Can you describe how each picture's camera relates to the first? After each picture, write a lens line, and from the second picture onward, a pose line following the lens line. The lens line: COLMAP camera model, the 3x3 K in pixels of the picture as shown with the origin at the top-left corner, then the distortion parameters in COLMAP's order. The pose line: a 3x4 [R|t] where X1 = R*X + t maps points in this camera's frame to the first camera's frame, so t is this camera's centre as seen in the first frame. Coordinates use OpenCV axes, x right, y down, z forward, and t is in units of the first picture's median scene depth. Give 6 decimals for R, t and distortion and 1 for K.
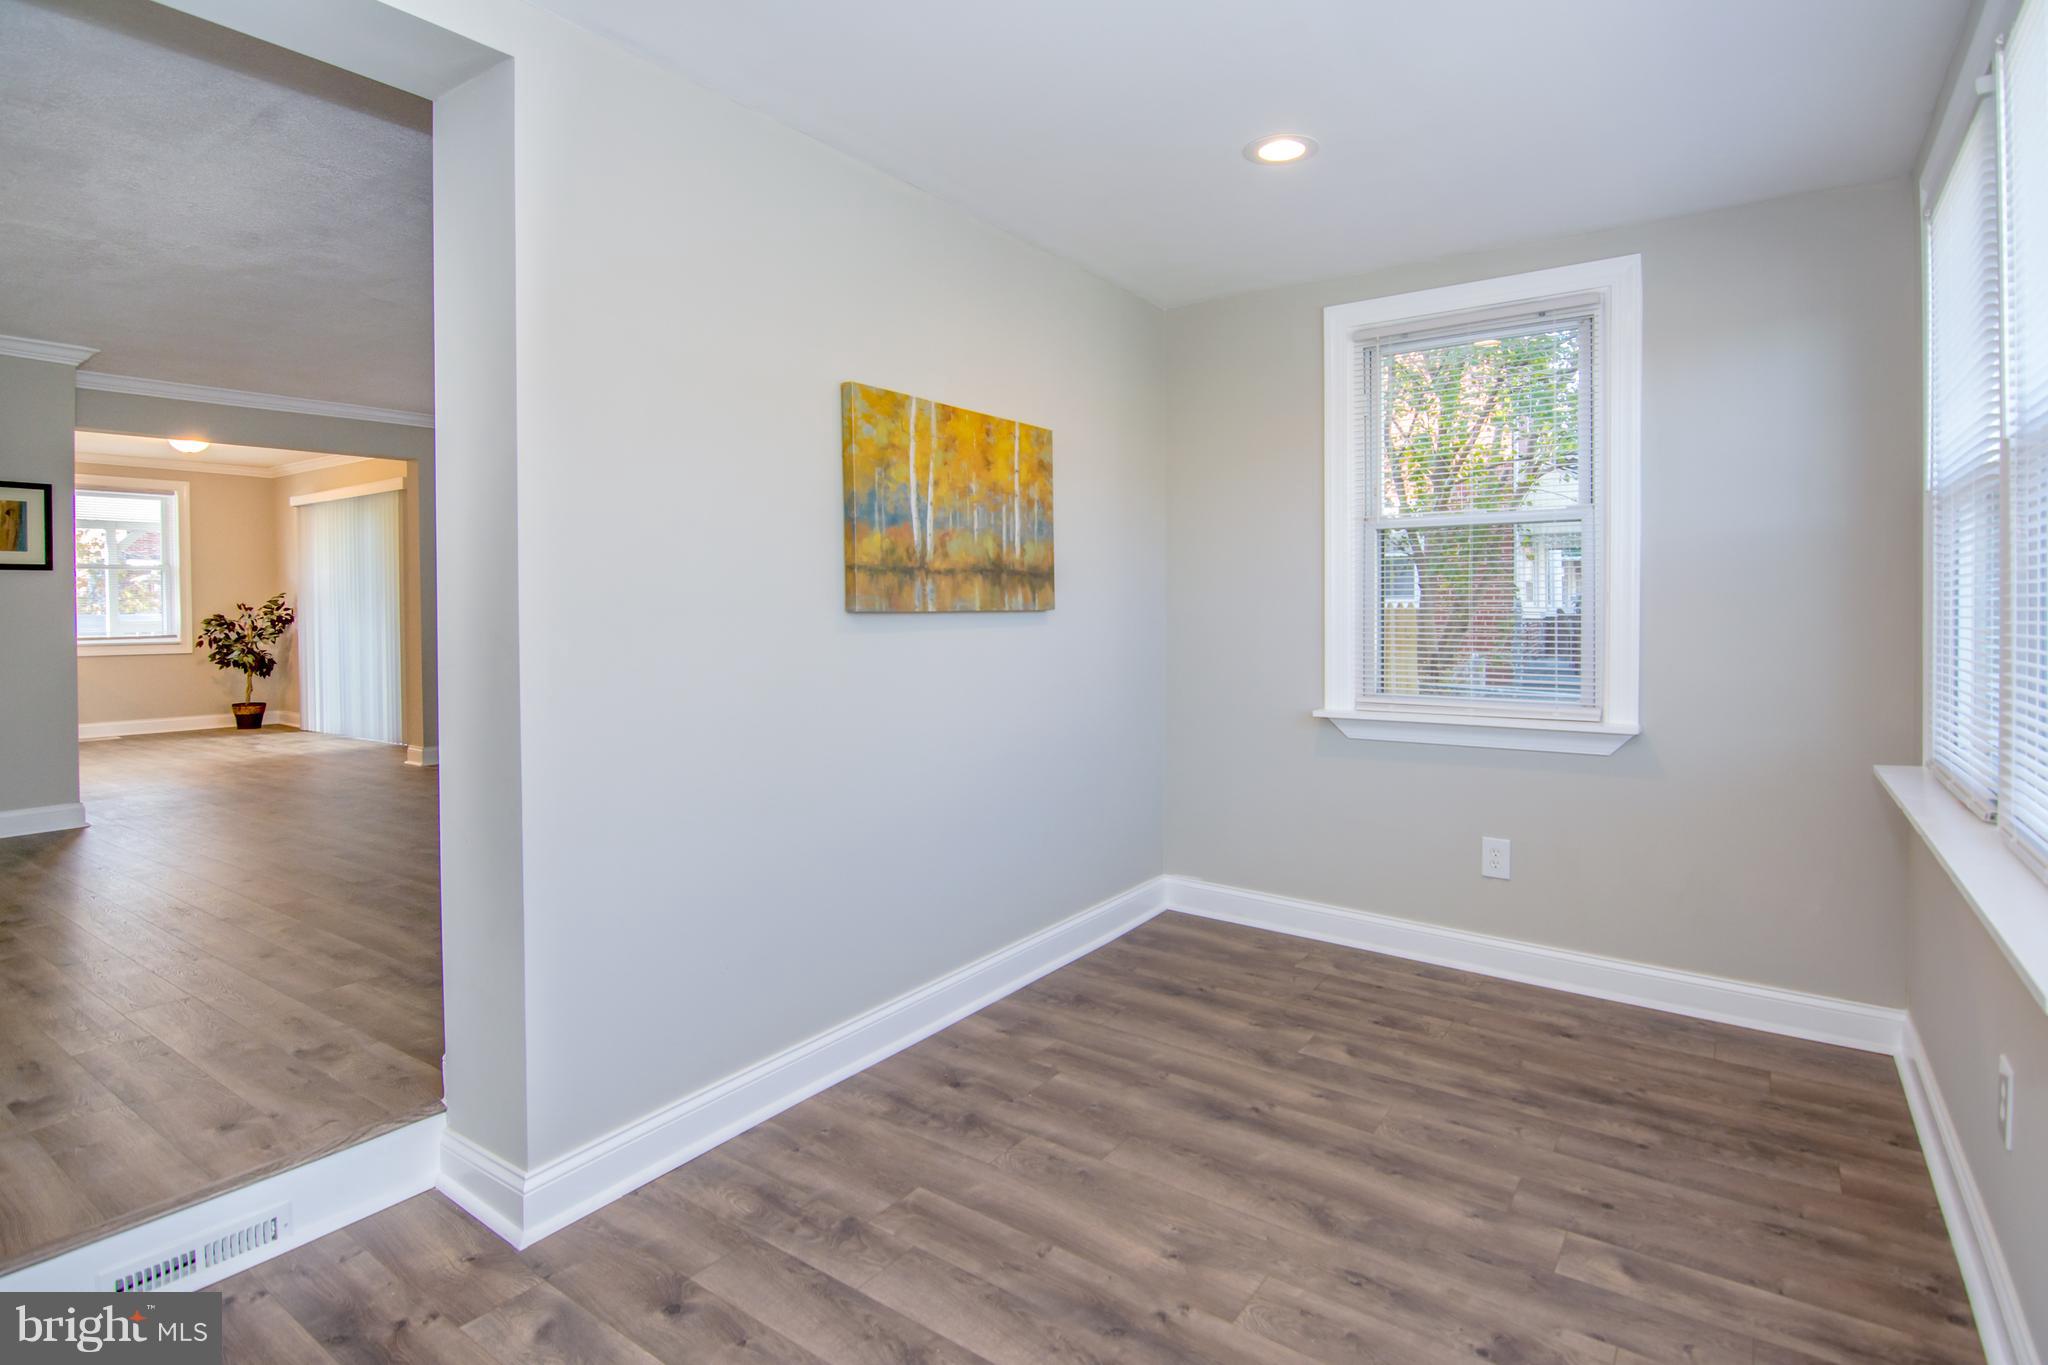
lens RADIAL K [[1026.5, 0, 1037.2], [0, 1026.5, 627.0], [0, 0, 1]] dist [-0.001196, -0.010223]
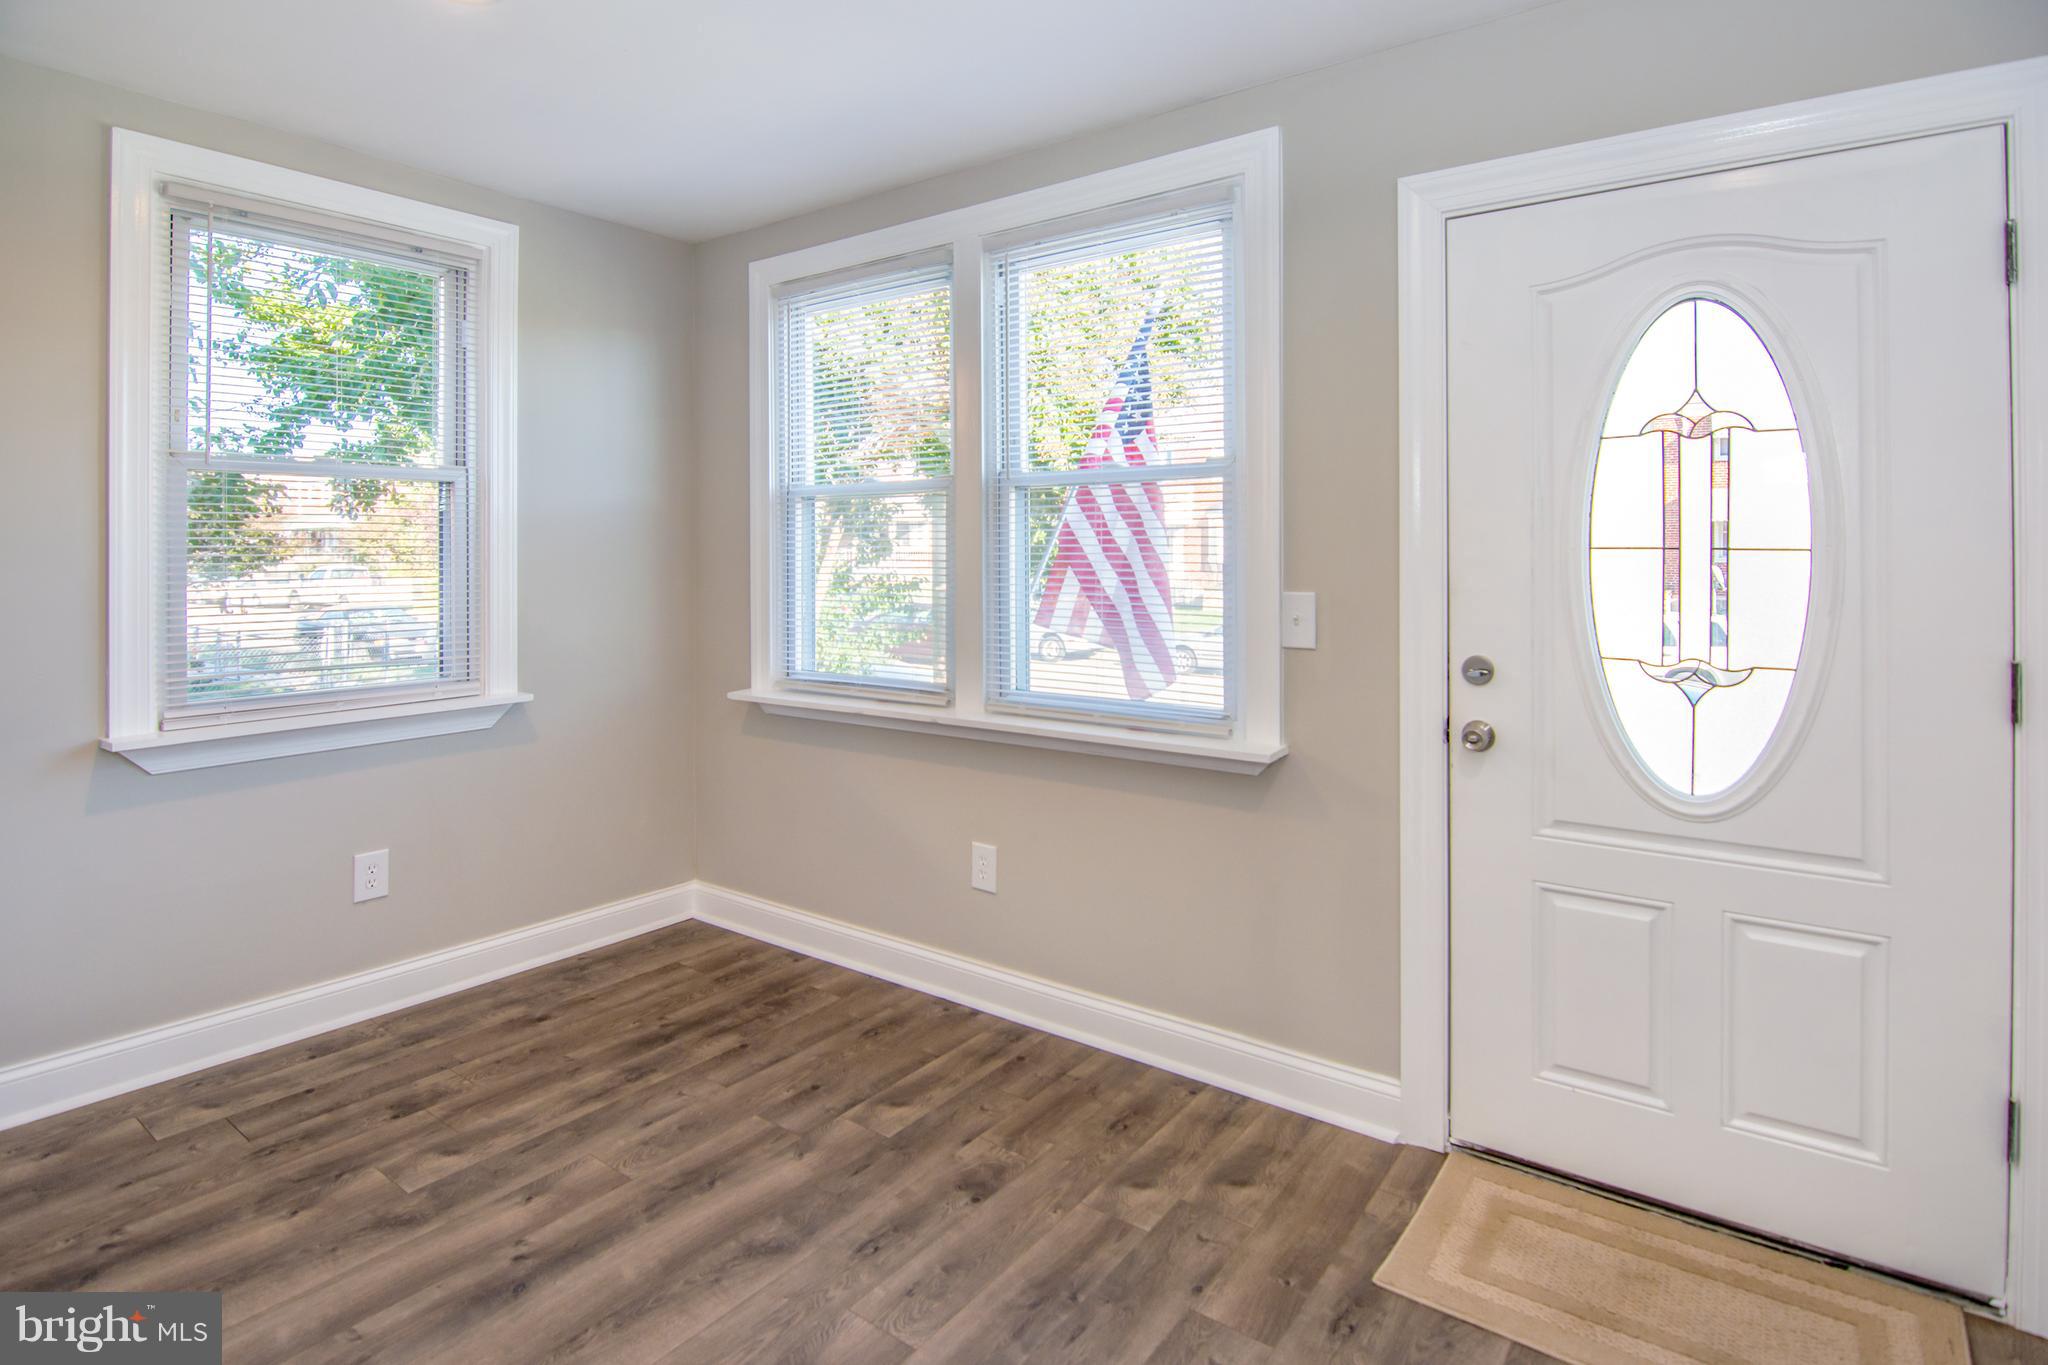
lens RADIAL K [[1048.2, 0, 1013.6], [0, 1048.2, 549.8], [0, 0, 1]] dist [-0.001776, -0.008067]
pose [[0.030095, 0.005738, 0.999531, -0.493495], [0.023209, 0.999710, -0.006438, -0.029299], [-0.999278, 0.023392, 0.029953, 0.554967]]
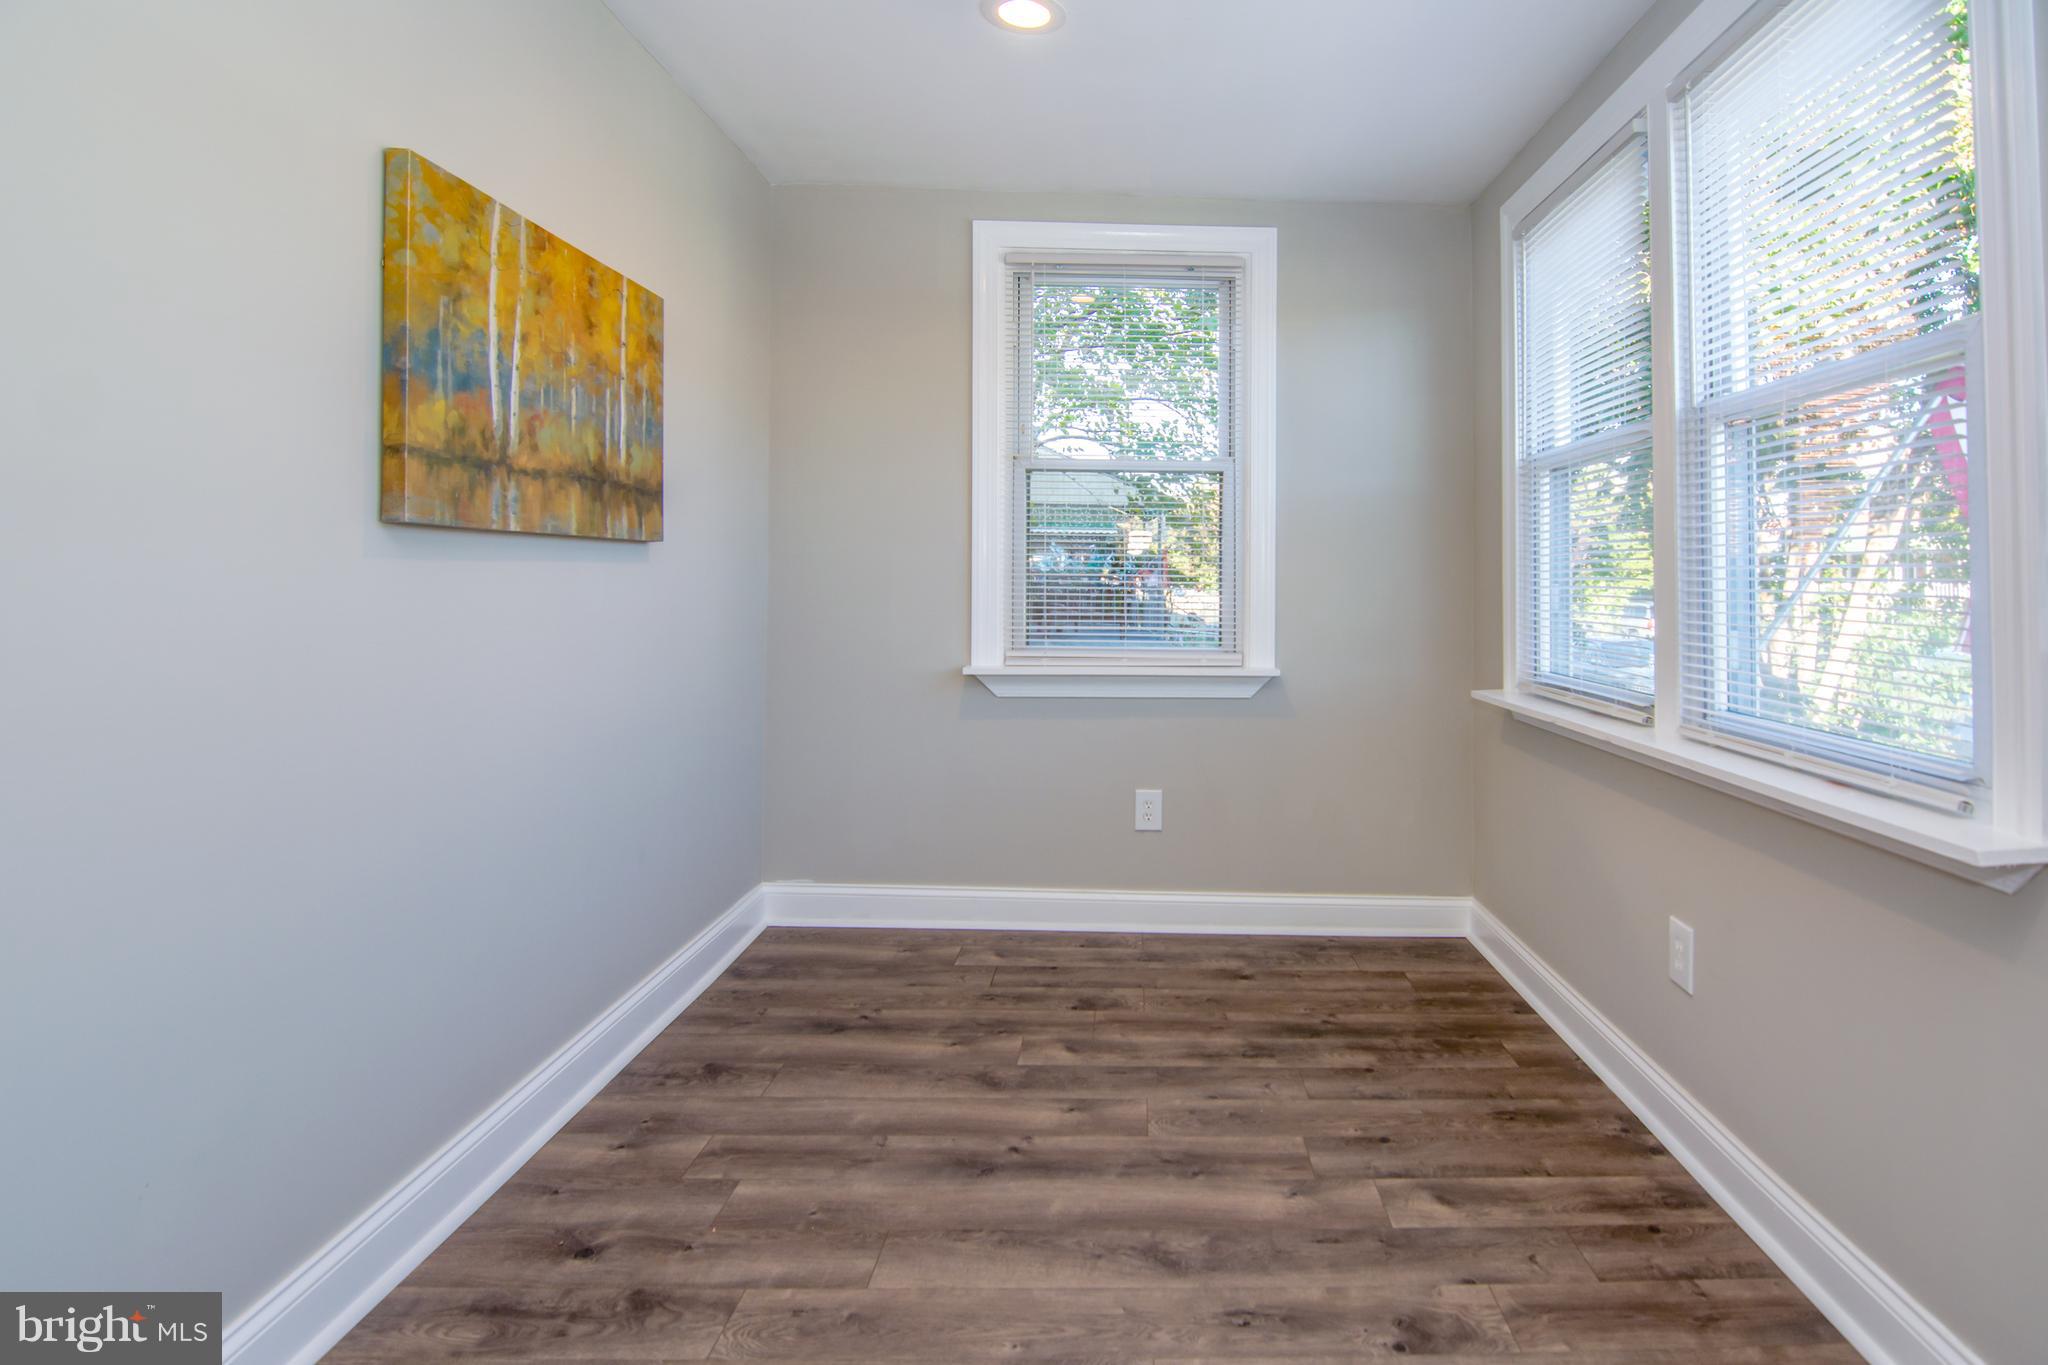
lens RADIAL K [[1055.9, 0, 1177.7], [0, 1055.9, 563.3], [0, 0, 1]] dist [0.000224, -0.009340]
pose [[0.794186, 0.022627, 0.607254, -0.187418], [-0.003895, 0.999476, -0.032147, 0.027512], [-0.607663, 0.023166, 0.793857, 0.222200]]
